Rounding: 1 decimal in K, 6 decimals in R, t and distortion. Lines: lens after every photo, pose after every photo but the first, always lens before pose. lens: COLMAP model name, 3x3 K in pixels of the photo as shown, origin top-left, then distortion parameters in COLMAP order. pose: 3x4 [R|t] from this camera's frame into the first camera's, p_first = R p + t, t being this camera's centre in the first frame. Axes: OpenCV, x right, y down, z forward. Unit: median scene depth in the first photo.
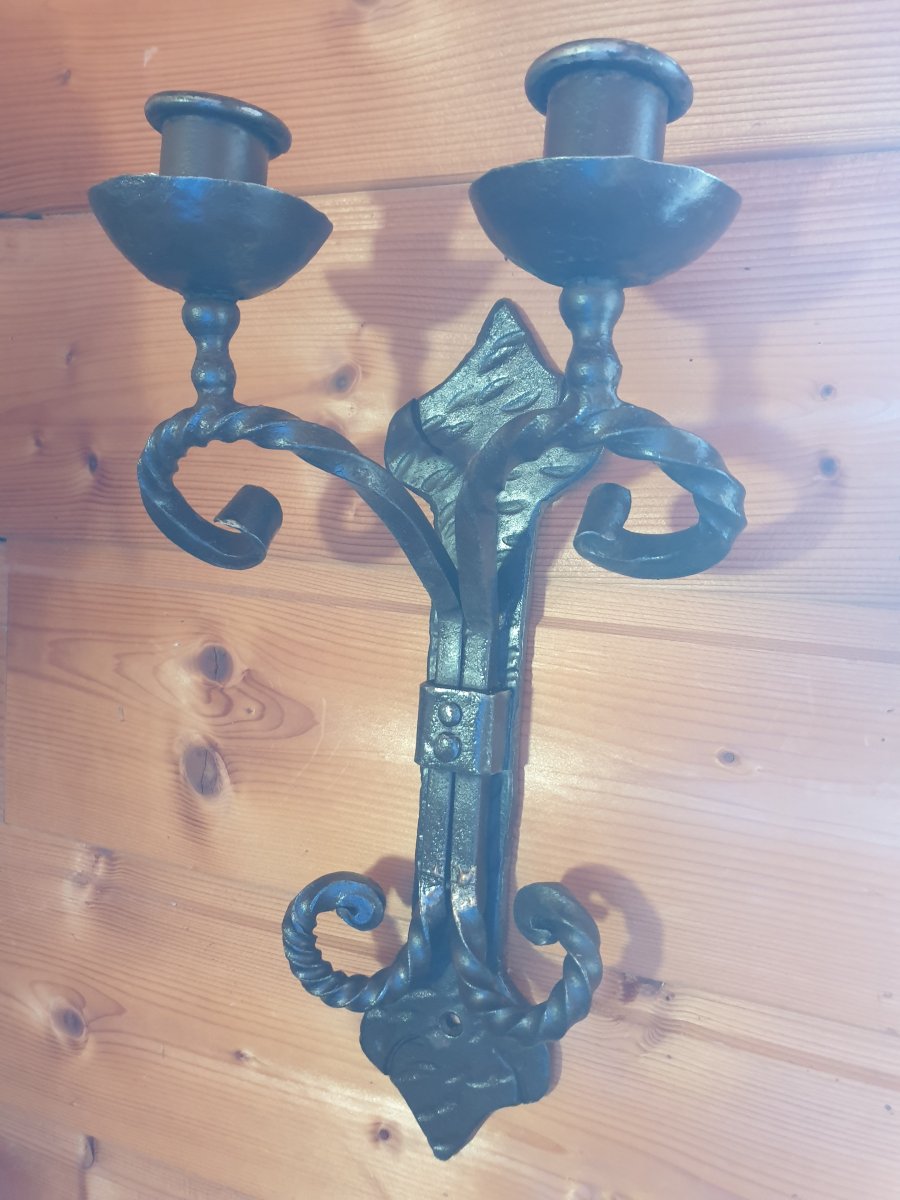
lens RADIAL K [[944.3, 0, 458.3], [0, 944.3, 606.0], [0, 0, 1]] dist [-0.019199, 0.041533]
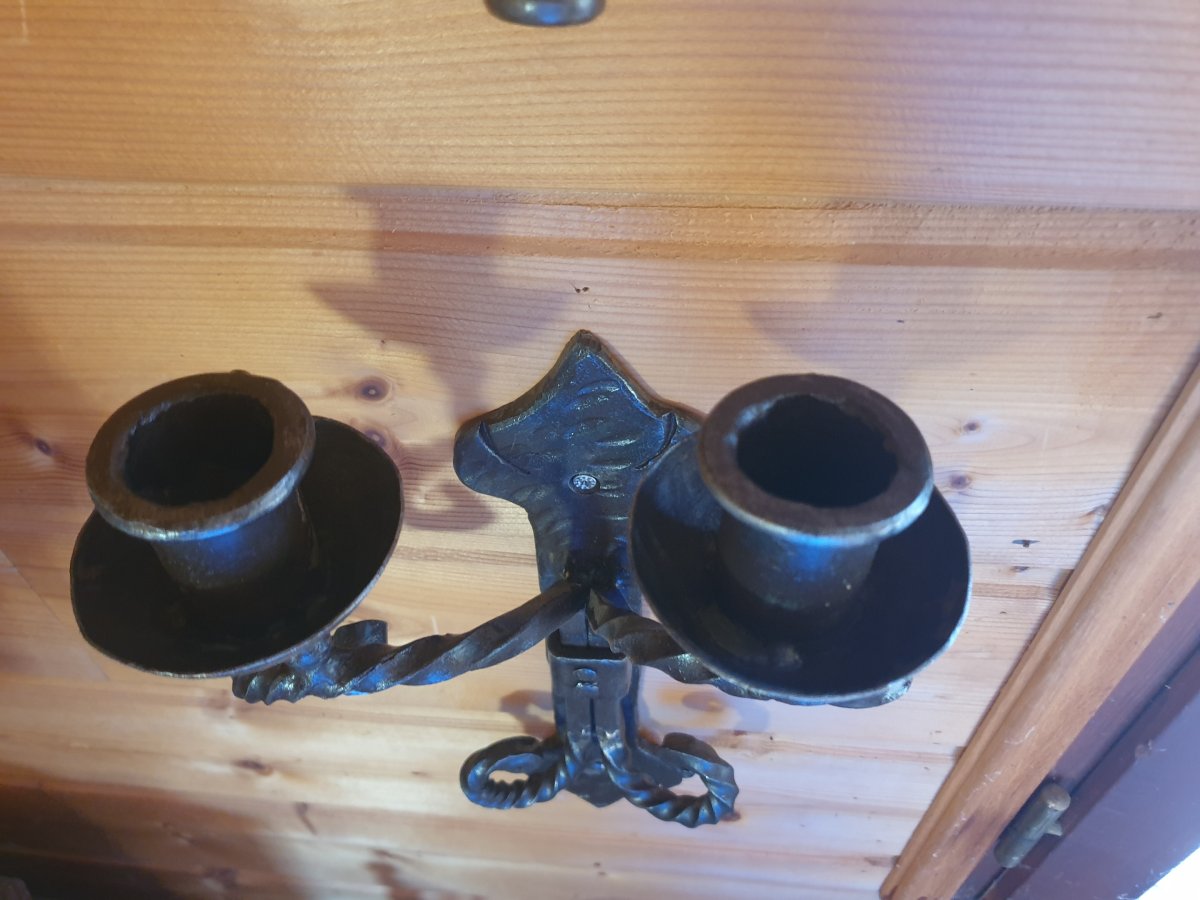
lens RADIAL K [[944.3, 0, 581.3], [0, 944.3, 450.1], [0, 0, 1]] dist [-0.019199, 0.041533]
pose [[0.953723, -0.276153, 0.118961, -0.067122], [0.123811, 0.721201, 0.681571, -0.749027], [-0.274012, -0.635302, 0.722017, 0.371542]]
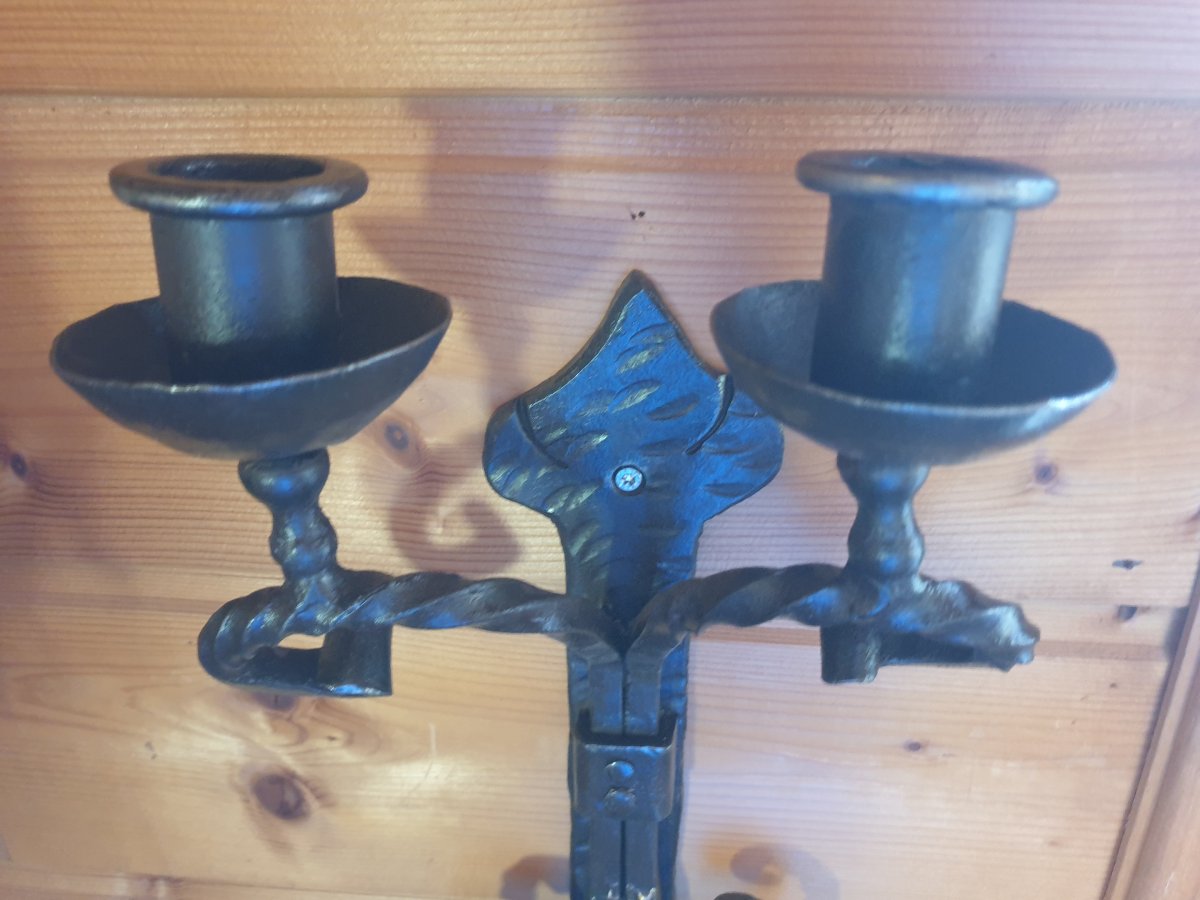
lens RADIAL K [[944.3, 0, 591.3], [0, 944.3, 443.0], [0, 0, 1]] dist [-0.019199, 0.041533]
pose [[0.952128, -0.183047, 0.244839, -0.180527], [0.095107, 0.938537, 0.331819, -0.429834], [-0.290528, -0.292648, 0.911016, 0.291406]]
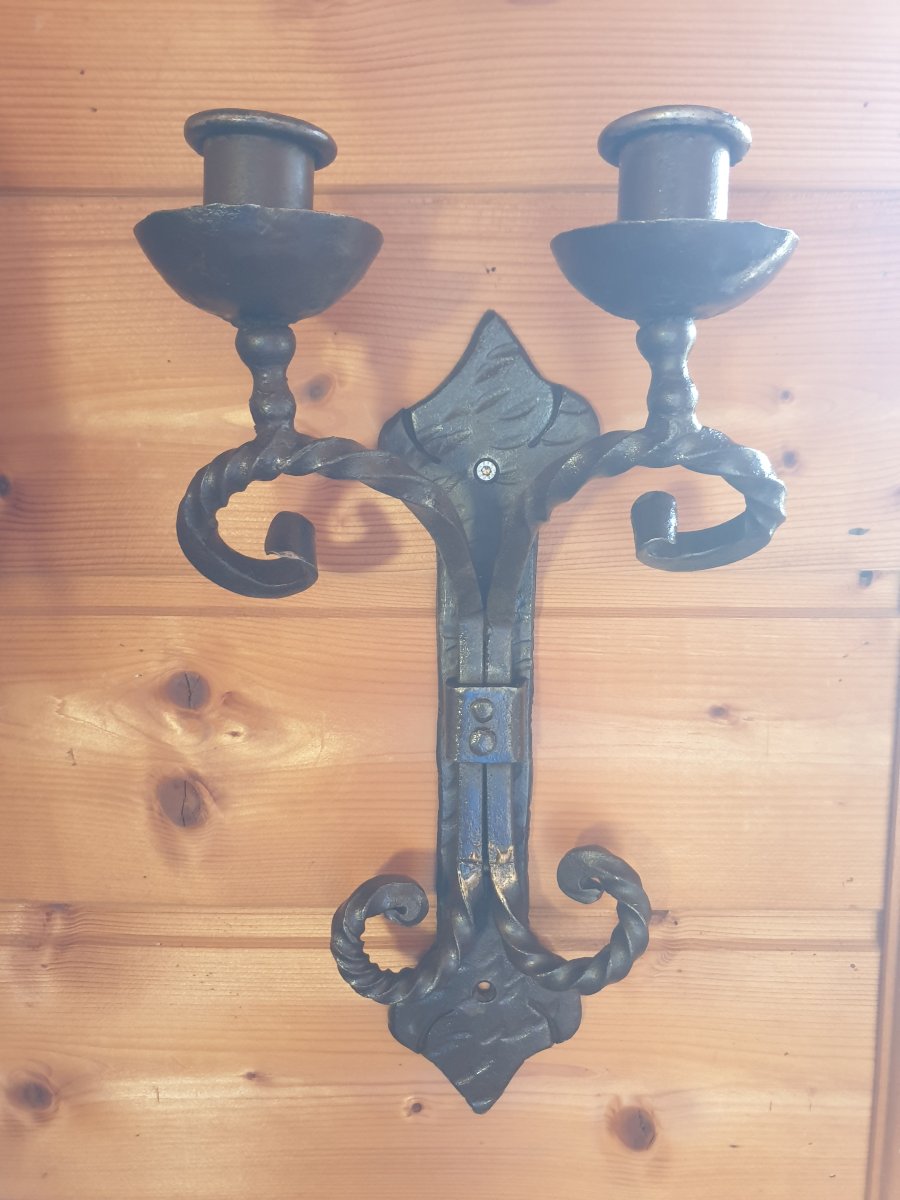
lens RADIAL K [[944.3, 0, 455.1], [0, 944.3, 603.1], [0, 0, 1]] dist [-0.019199, 0.041533]
pose [[0.934441, -0.114564, 0.337187, -0.360884], [0.093462, 0.992545, 0.078221, -0.085971], [-0.343635, -0.041579, 0.938182, 0.020750]]
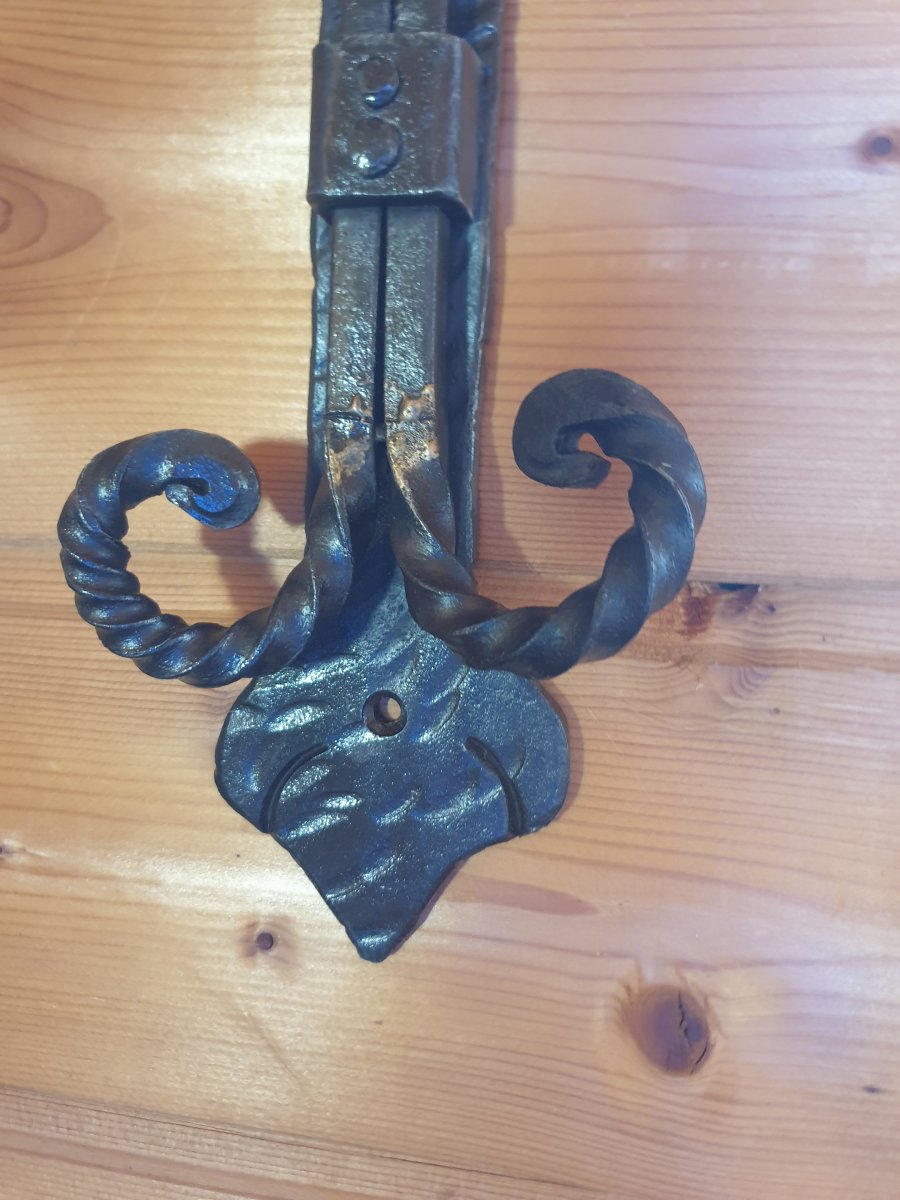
lens RADIAL K [[944.3, 0, 434.0], [0, 944.3, 570.8], [0, 0, 1]] dist [-0.019199, 0.041533]
pose [[0.980660, -0.043869, 0.190738, -0.084636], [0.040933, 0.998975, 0.019309, 0.357204], [-0.191390, -0.011128, 0.981451, 0.453722]]
